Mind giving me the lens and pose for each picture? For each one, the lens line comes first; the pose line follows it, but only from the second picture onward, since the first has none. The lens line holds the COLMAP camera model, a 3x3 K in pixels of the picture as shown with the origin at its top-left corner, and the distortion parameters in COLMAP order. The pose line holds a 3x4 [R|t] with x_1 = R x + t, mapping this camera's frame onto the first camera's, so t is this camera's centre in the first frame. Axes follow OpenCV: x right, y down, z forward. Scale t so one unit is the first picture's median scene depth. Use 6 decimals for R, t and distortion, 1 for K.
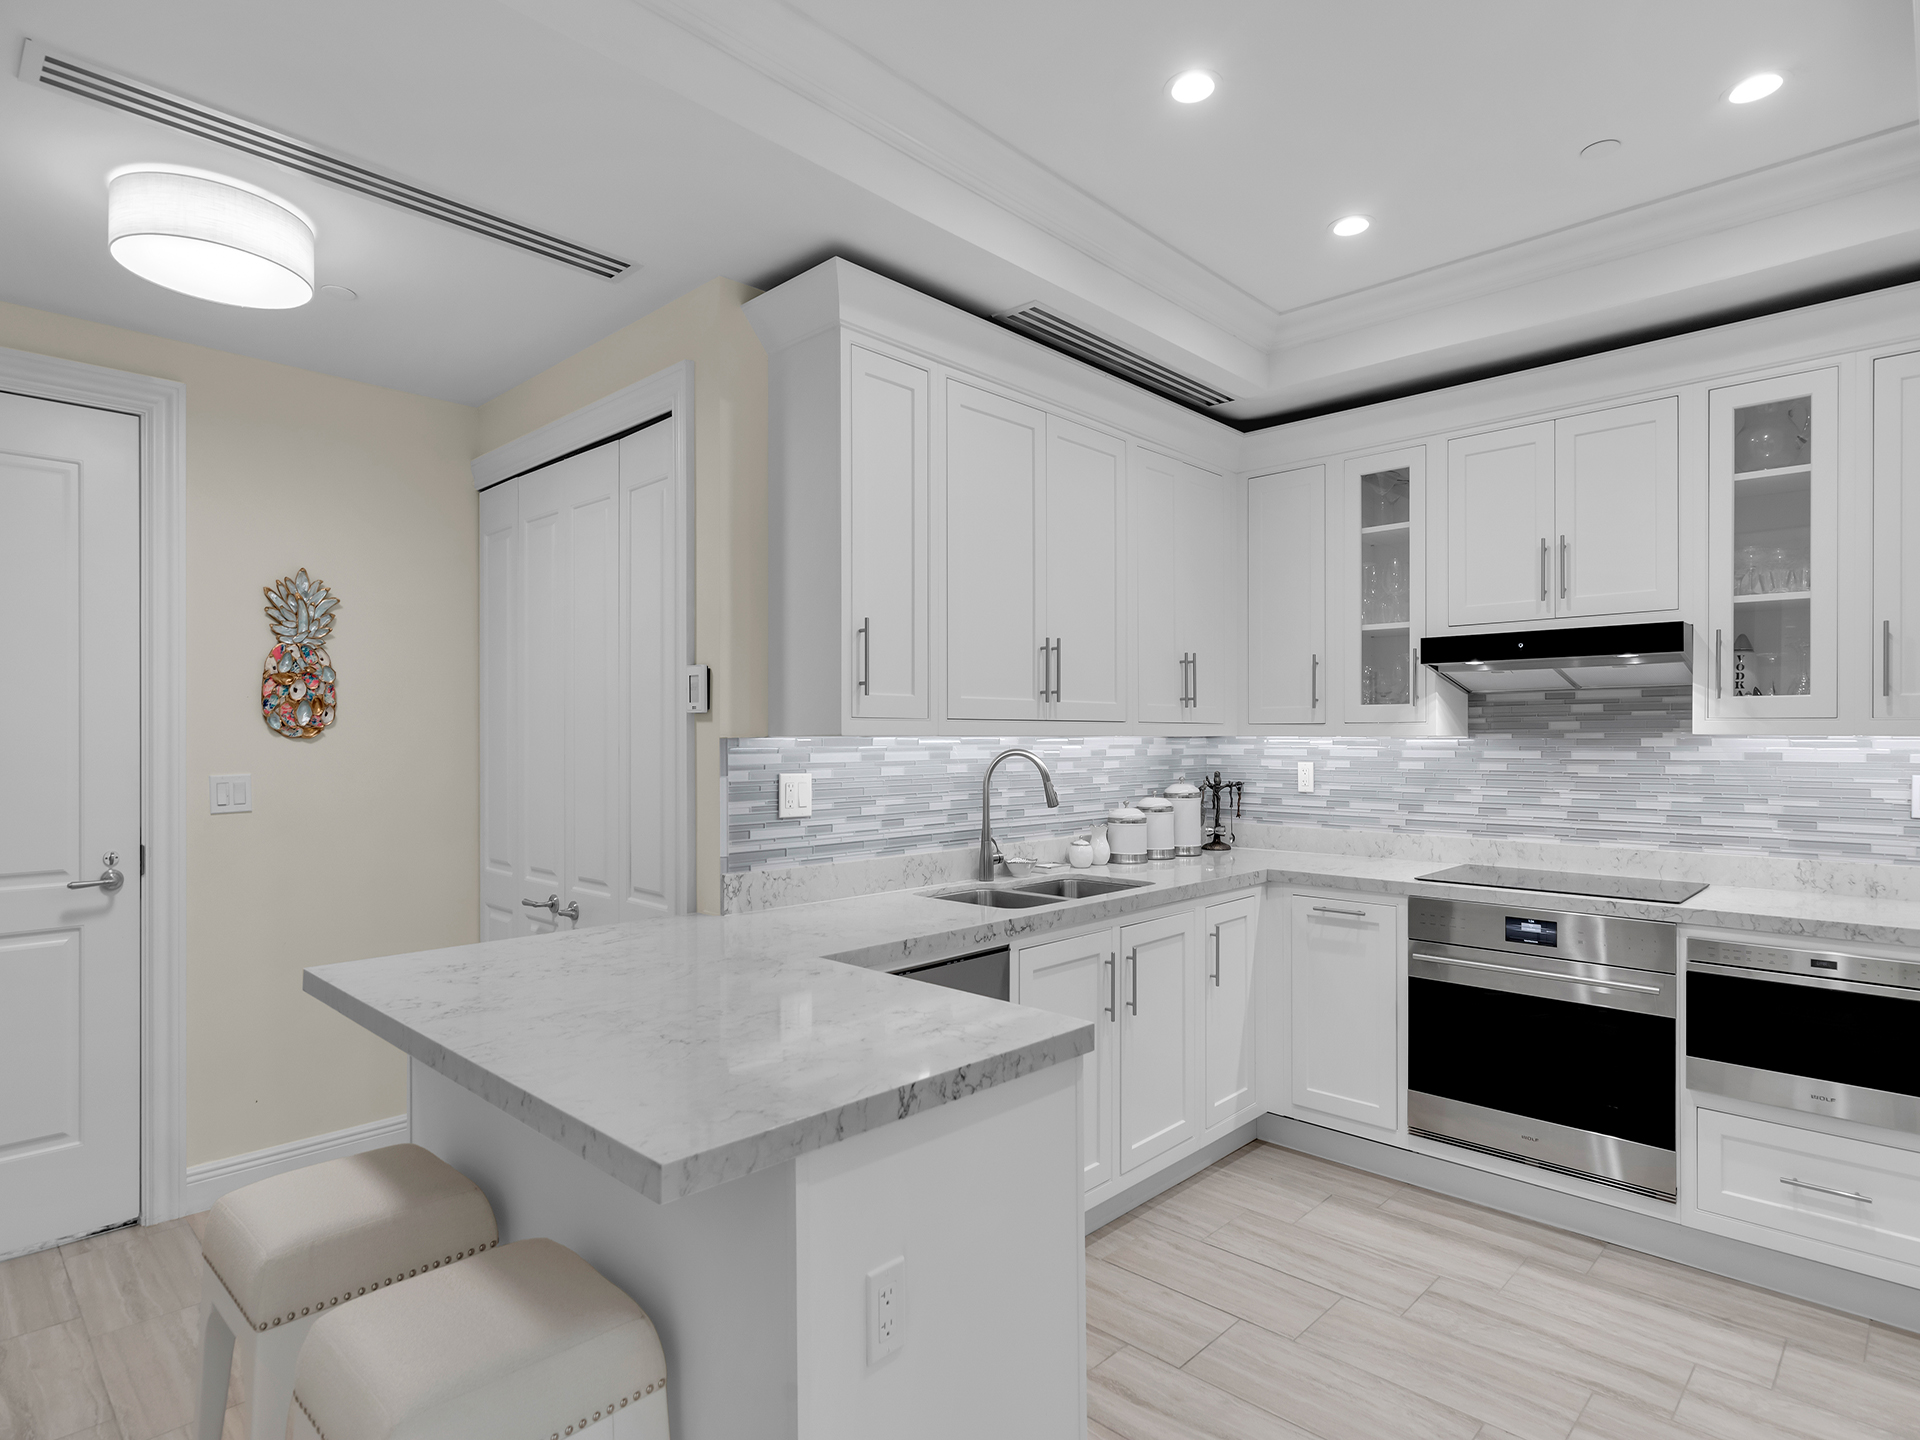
lens RADIAL K [[1023.8, 0, 961.5], [0, 1023.8, 736.9], [0, 0, 1]] dist [0.003567, -0.000514]
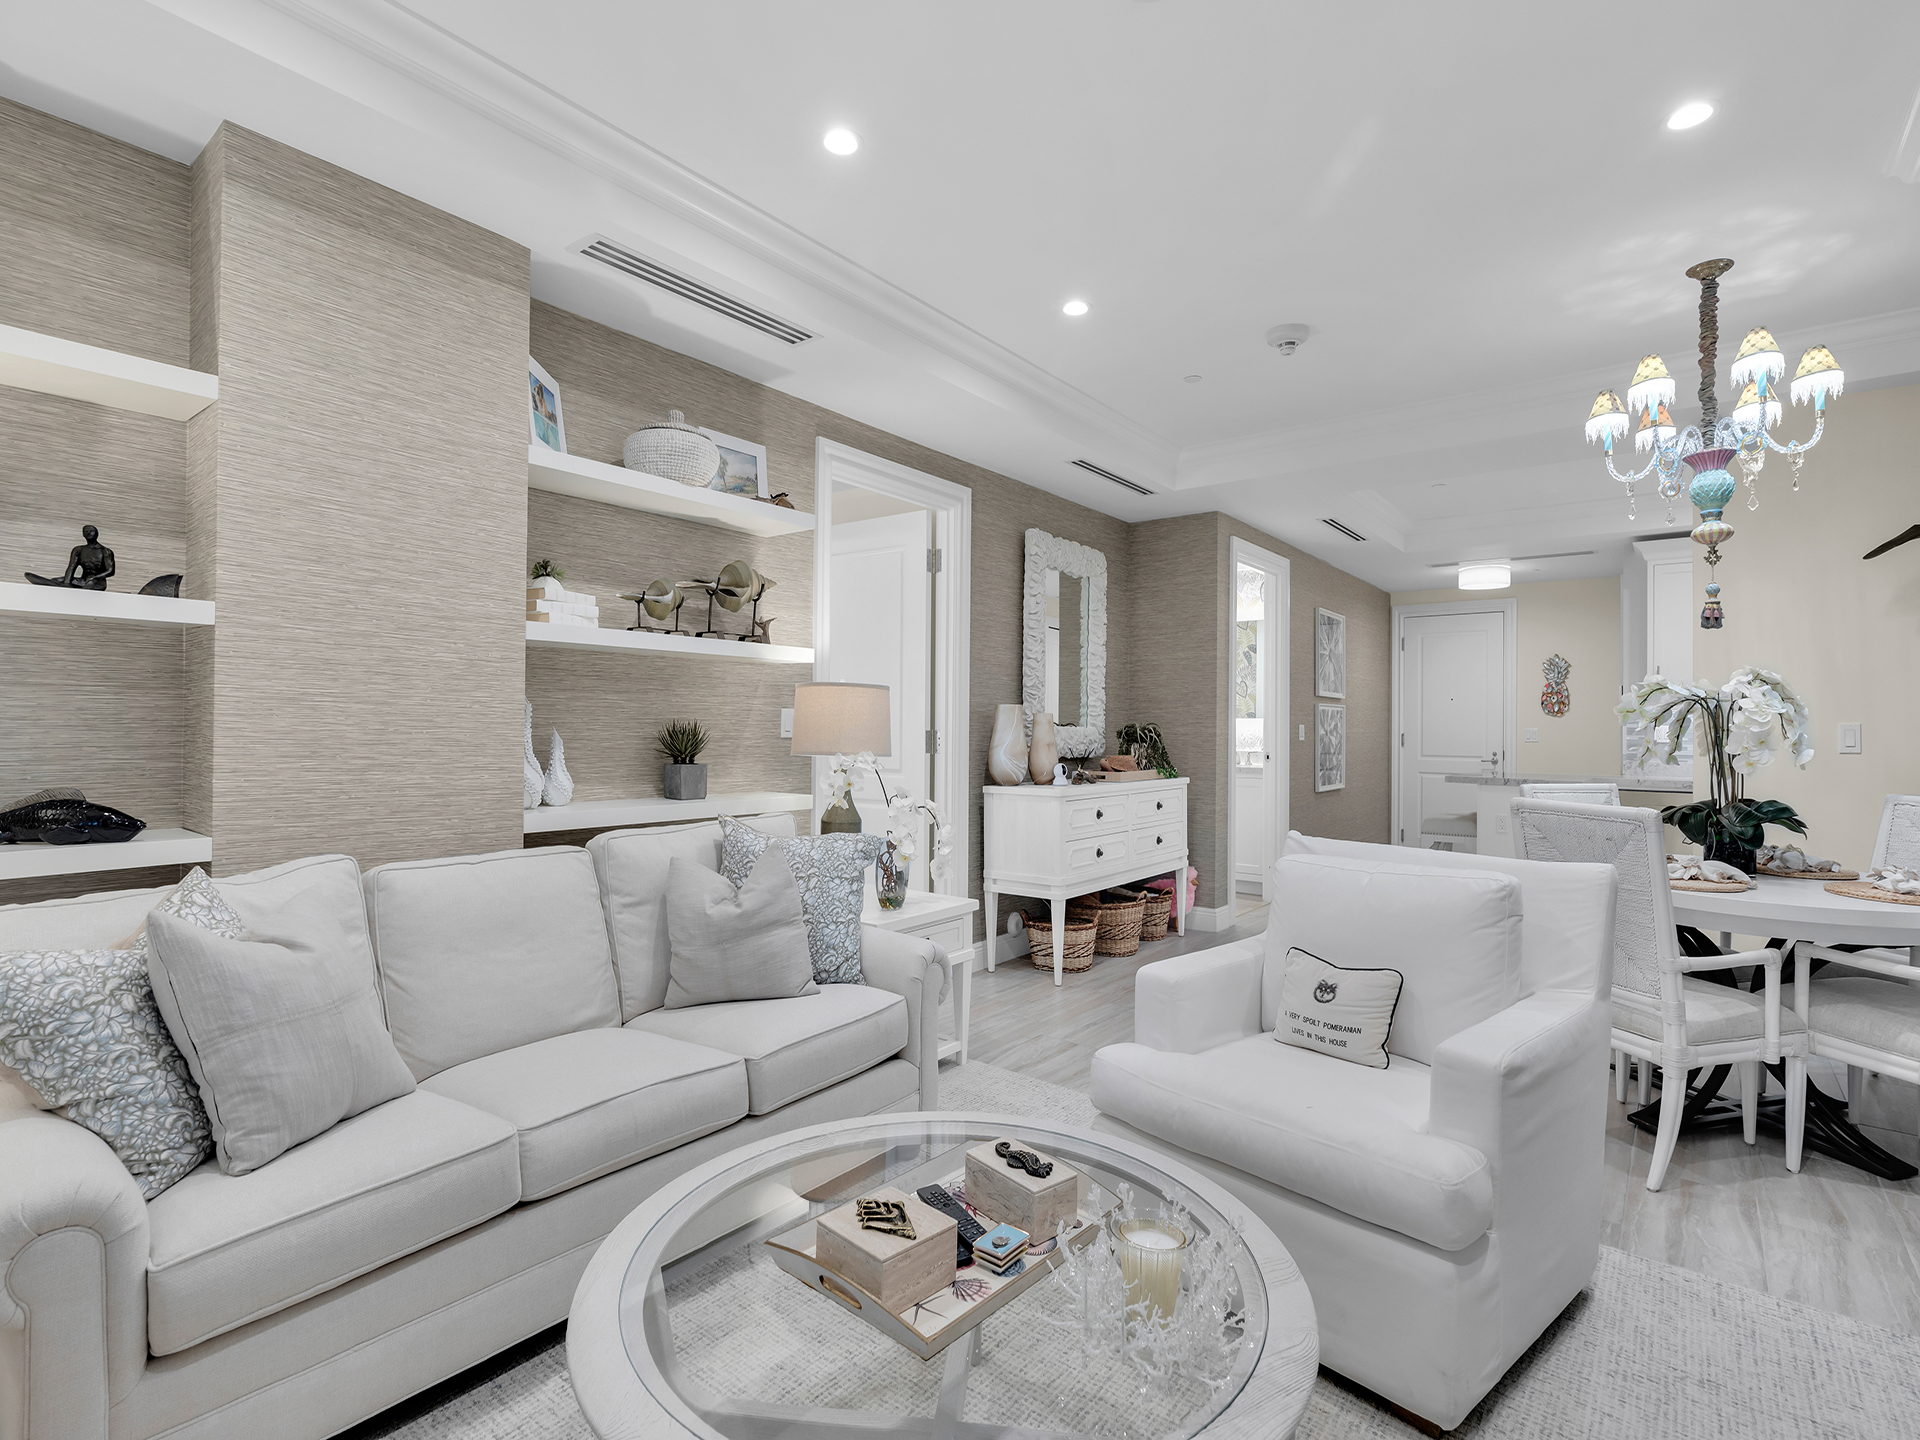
lens RADIAL K [[923.1, 0, 964.3], [0, 923.1, 726.6], [0, 0, 1]] dist [-0.000476, -0.000054]
pose [[0.093750, -0.006193, -0.995576, 1.696156], [-0.010016, 0.999924, -0.007164, 0.064456], [0.995545, 0.010644, 0.093681, -0.821896]]
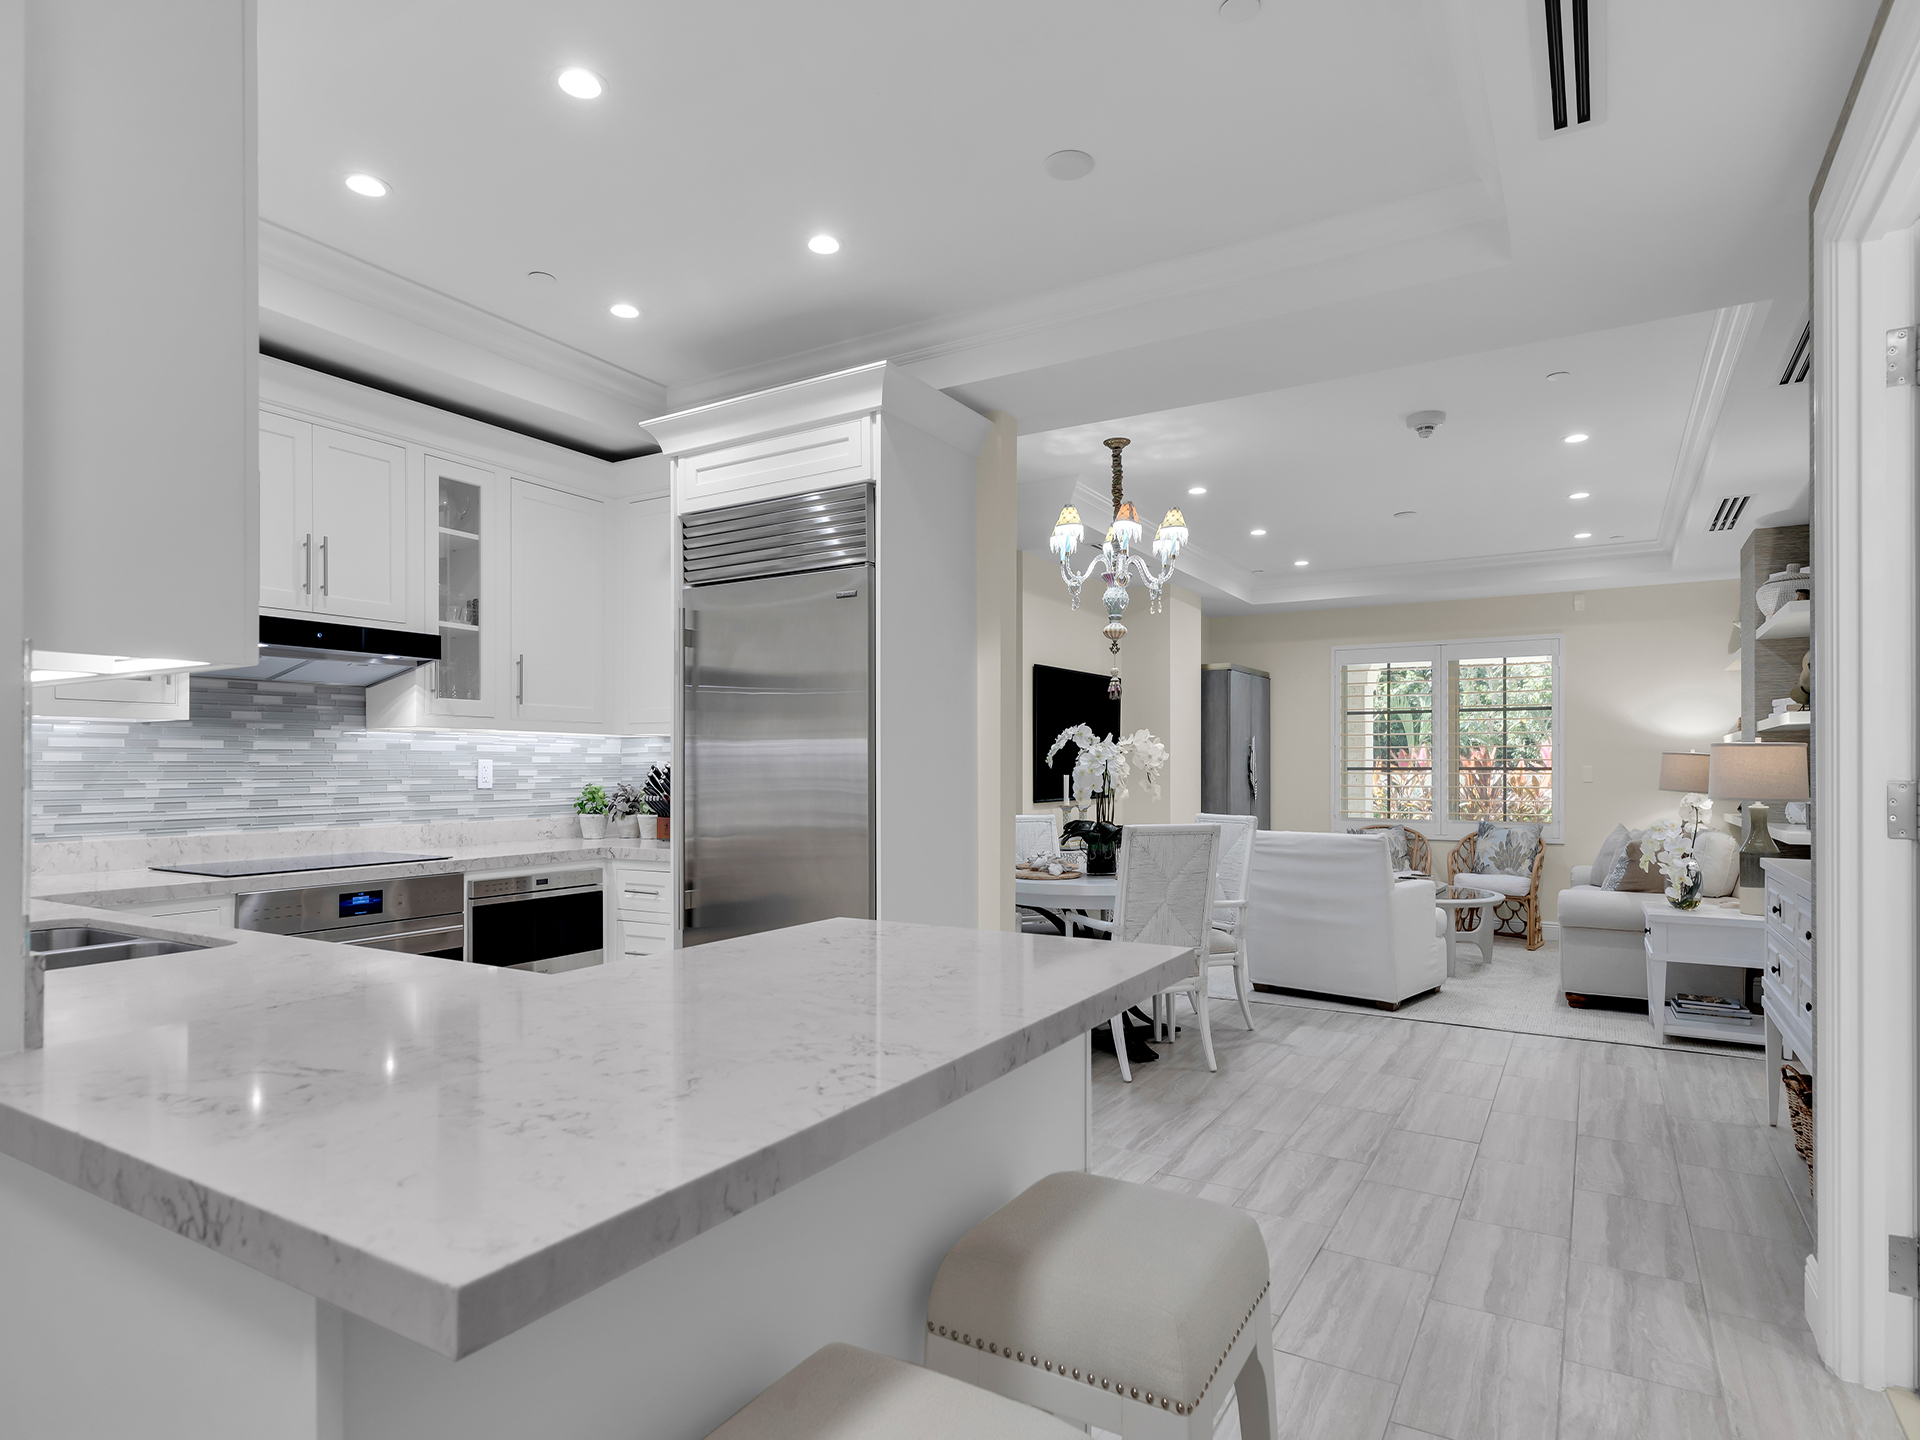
lens RADIAL K [[1055.4, 0, 961.6], [0, 1055.4, 762.1], [0, 0, 1]] dist [0.001404, 0.000179]
pose [[-0.224202, 0.007251, 0.974516, -0.611899], [0.003717, 0.999971, -0.006585, 0.046765], [-0.974536, 0.002146, -0.224223, 0.580872]]
